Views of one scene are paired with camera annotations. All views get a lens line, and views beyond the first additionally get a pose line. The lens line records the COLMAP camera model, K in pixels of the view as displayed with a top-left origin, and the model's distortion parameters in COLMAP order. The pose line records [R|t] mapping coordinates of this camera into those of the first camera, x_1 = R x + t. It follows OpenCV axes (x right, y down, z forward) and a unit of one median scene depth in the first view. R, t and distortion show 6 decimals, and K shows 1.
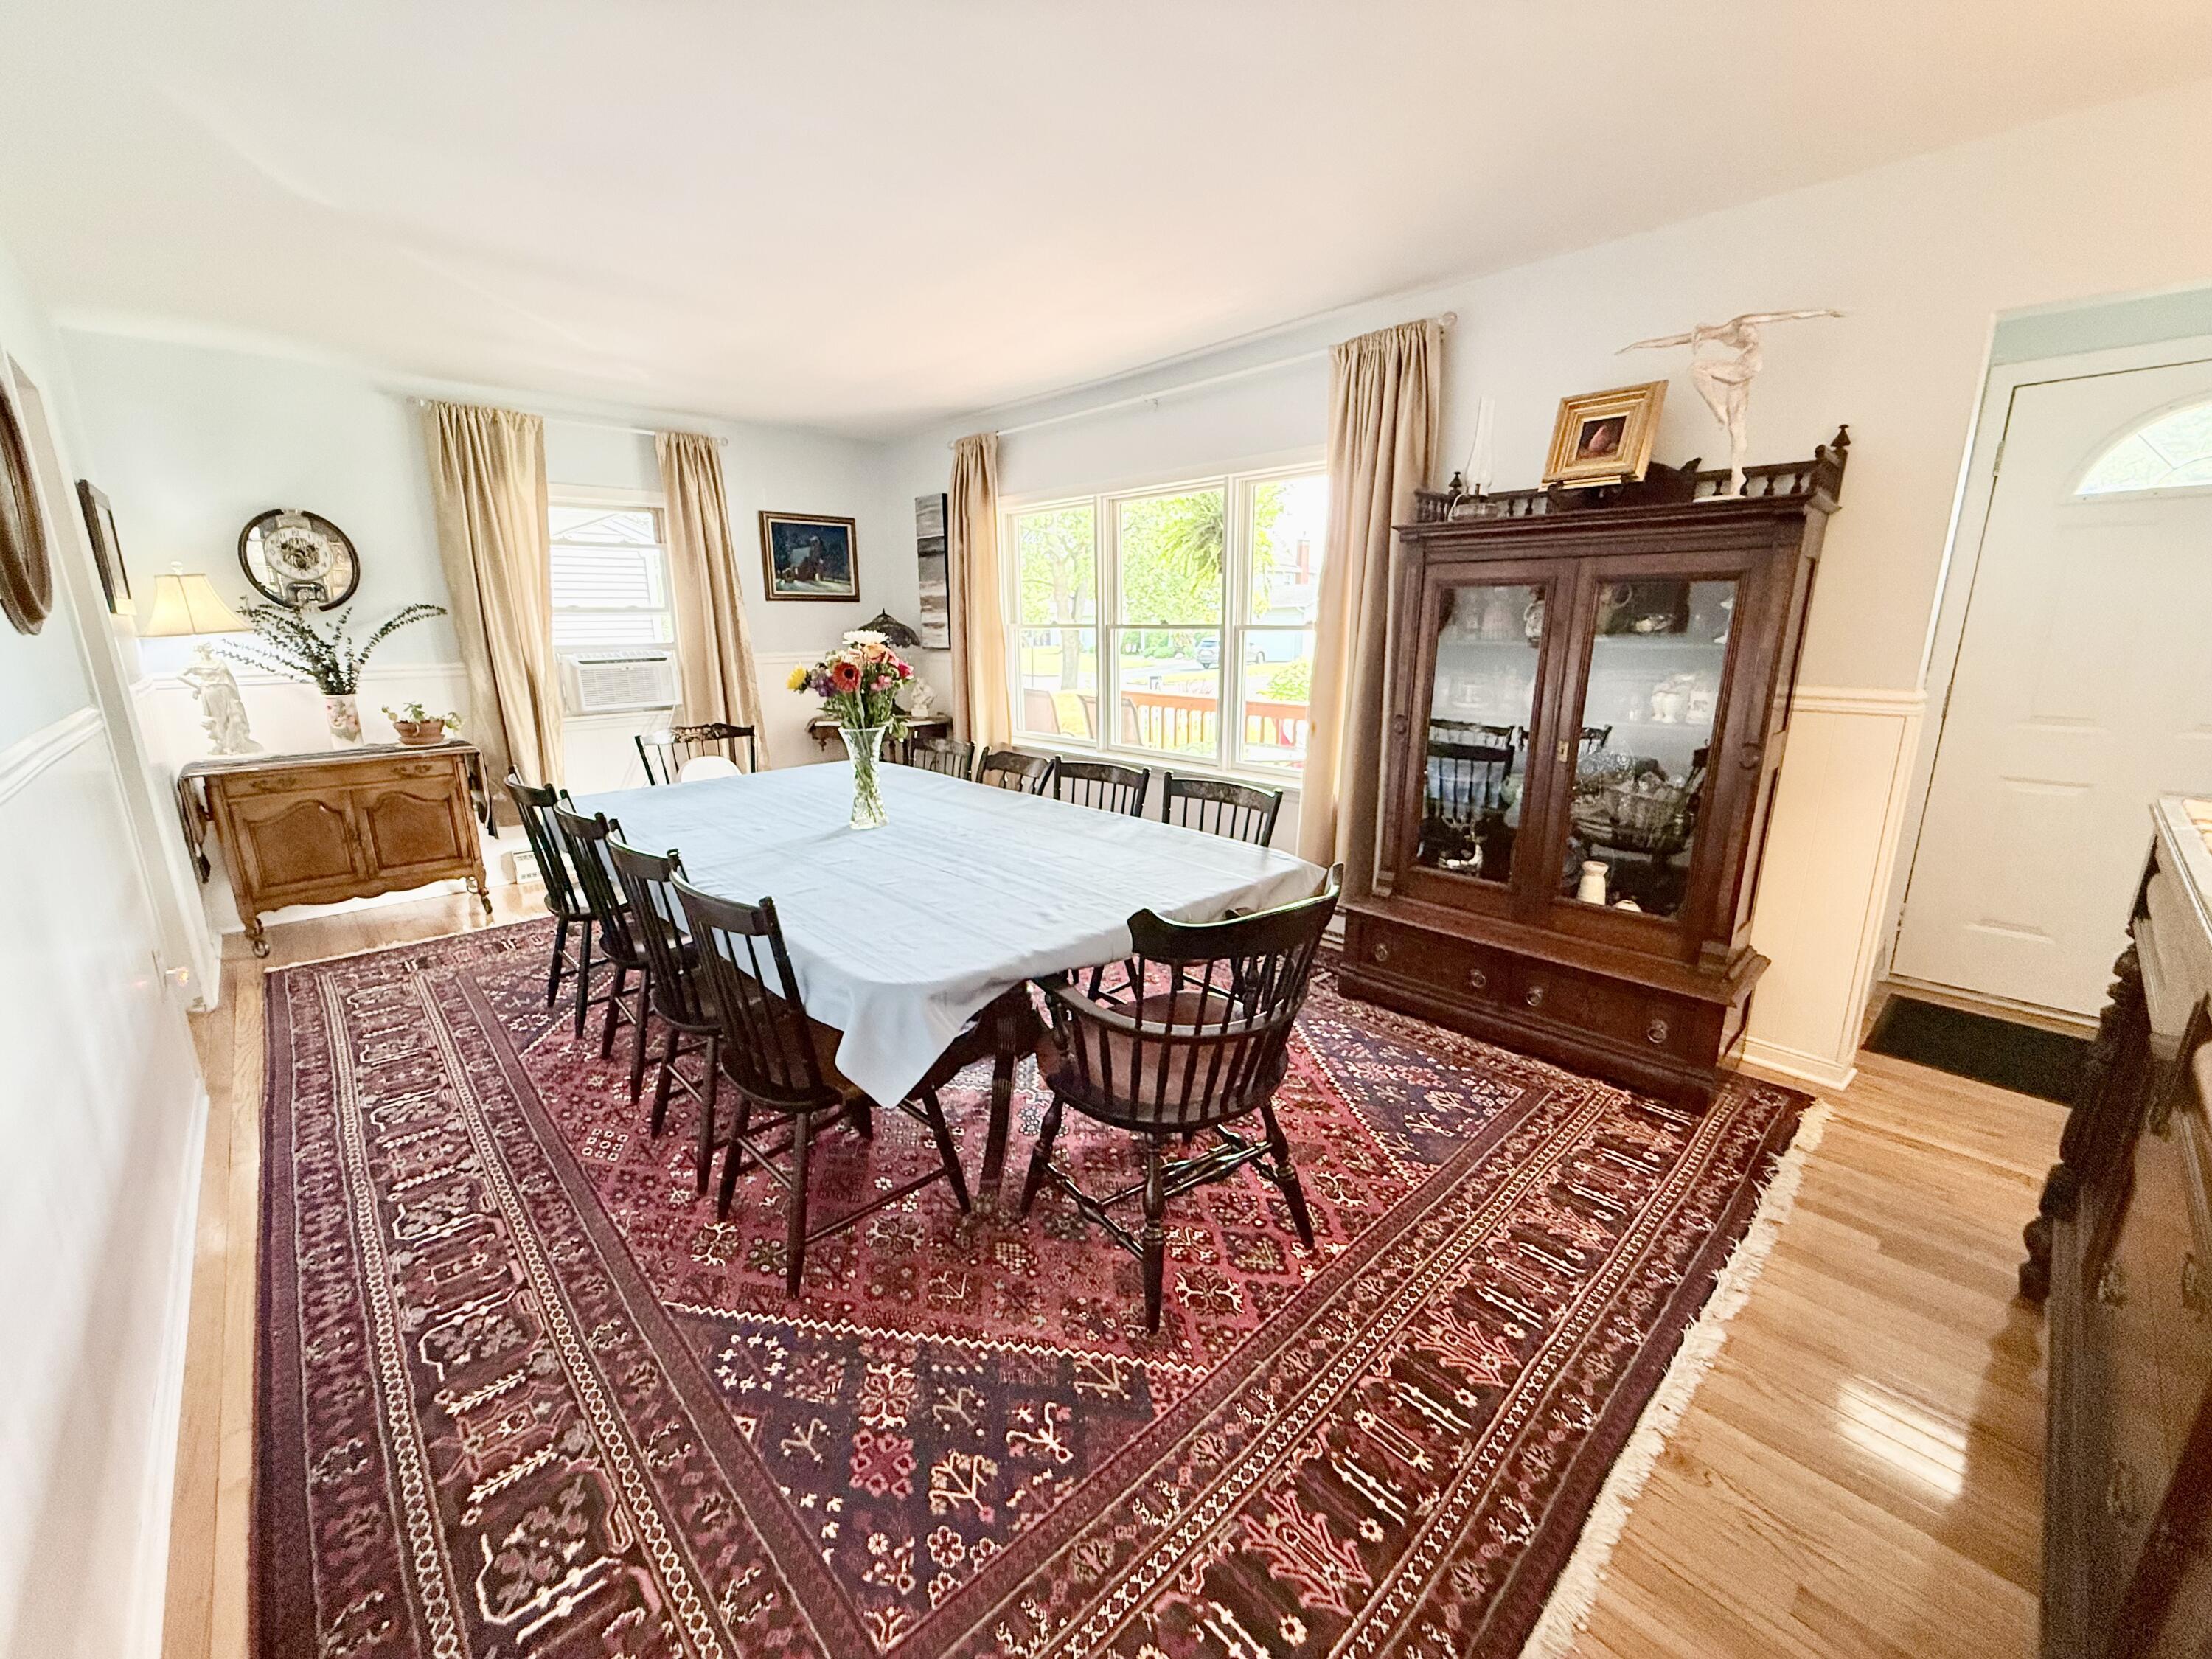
lens RADIAL K [[884.8, 0, 1107.3], [0, 884.8, 831.0], [0, 0, 1]] dist [-0.000701, 0.001812]
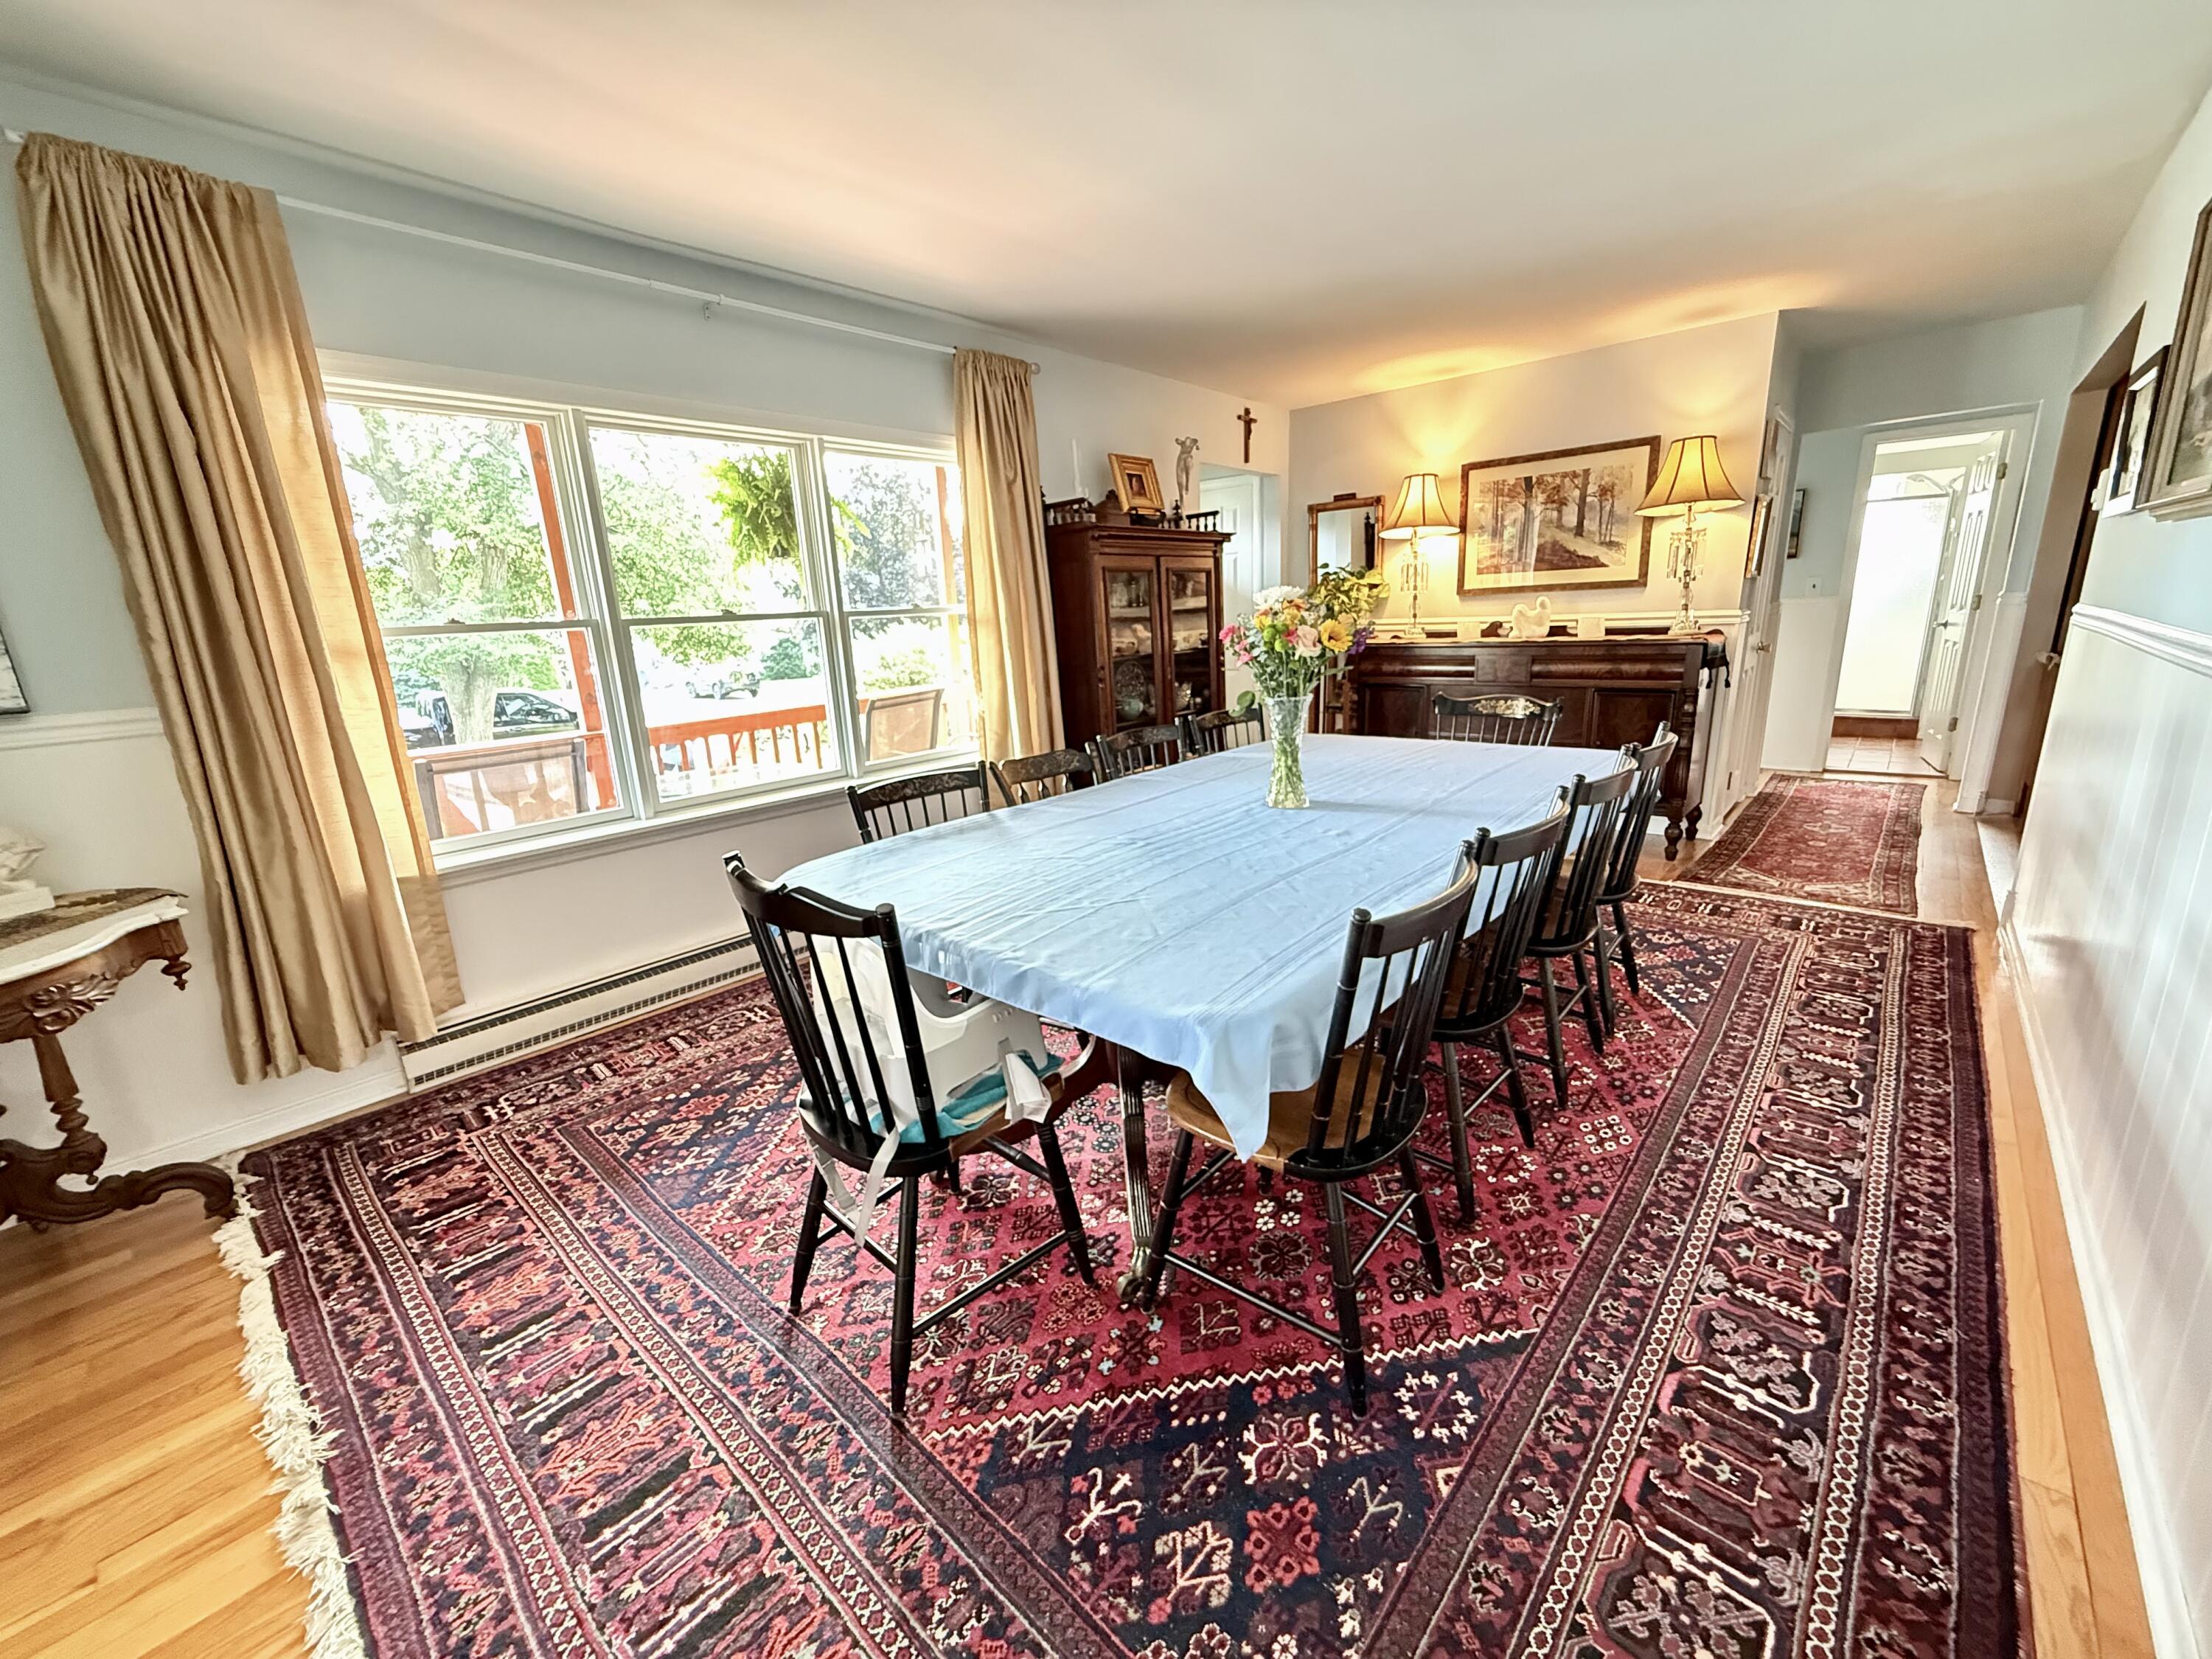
lens RADIAL K [[884.8, 0, 1111.9], [0, 884.8, 814.1], [0, 0, 1]] dist [-0.000701, 0.001812]
pose [[-0.086667, -0.219640, 0.971724, -1.505819], [0.278558, 0.931147, 0.235312, -0.341269], [-0.956501, 0.291075, -0.019517, 1.591273]]
